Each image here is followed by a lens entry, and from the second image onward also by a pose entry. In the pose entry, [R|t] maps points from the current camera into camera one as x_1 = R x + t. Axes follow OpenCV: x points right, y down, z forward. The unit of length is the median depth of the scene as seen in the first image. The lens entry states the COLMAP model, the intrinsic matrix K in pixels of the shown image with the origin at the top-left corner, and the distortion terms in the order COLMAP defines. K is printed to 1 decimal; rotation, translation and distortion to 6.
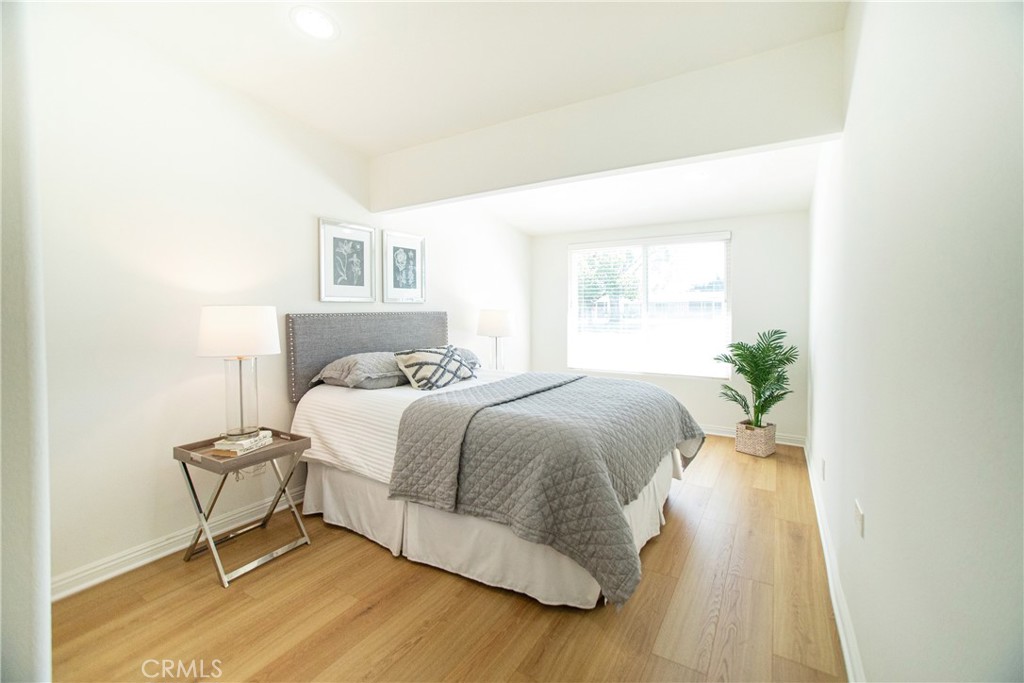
lens RADIAL K [[433.7, 0, 516.2], [0, 433.7, 326.3], [0, 0, 1]] dist [-0.043151, 0.031081]
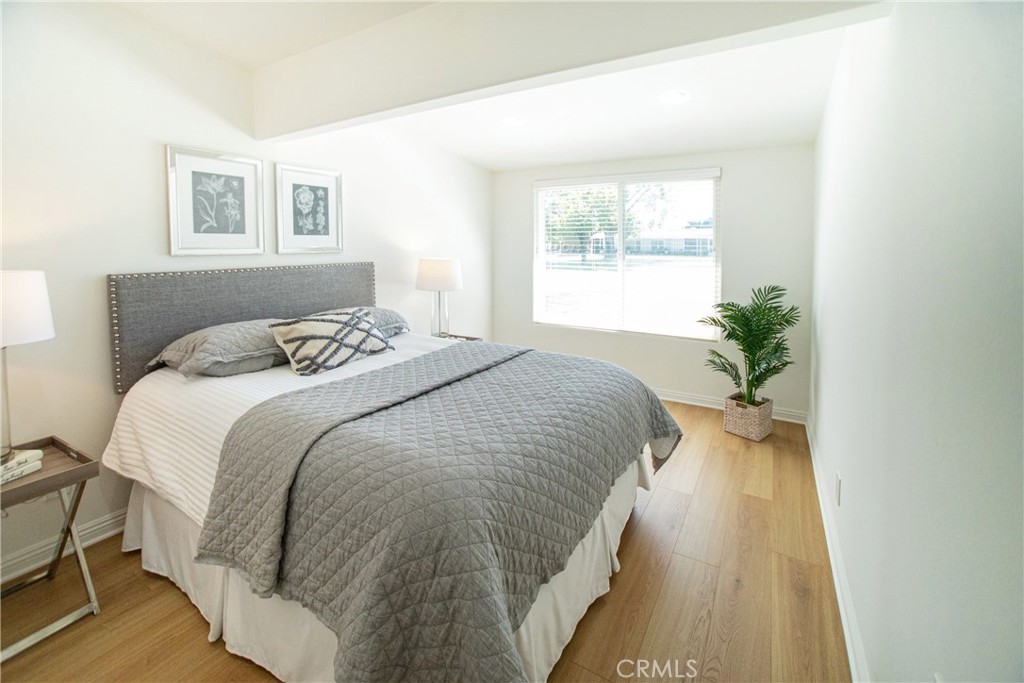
lens RADIAL K [[419.8, 0, 519.5], [0, 419.8, 258.4], [0, 0, 1]] dist [-0.040523, 0.016213]
pose [[0.999985, 0.005513, 0.000587, 0.153870], [-0.005510, 0.999975, -0.004476, -0.051875], [-0.000611, 0.004473, 0.999990, 0.268117]]
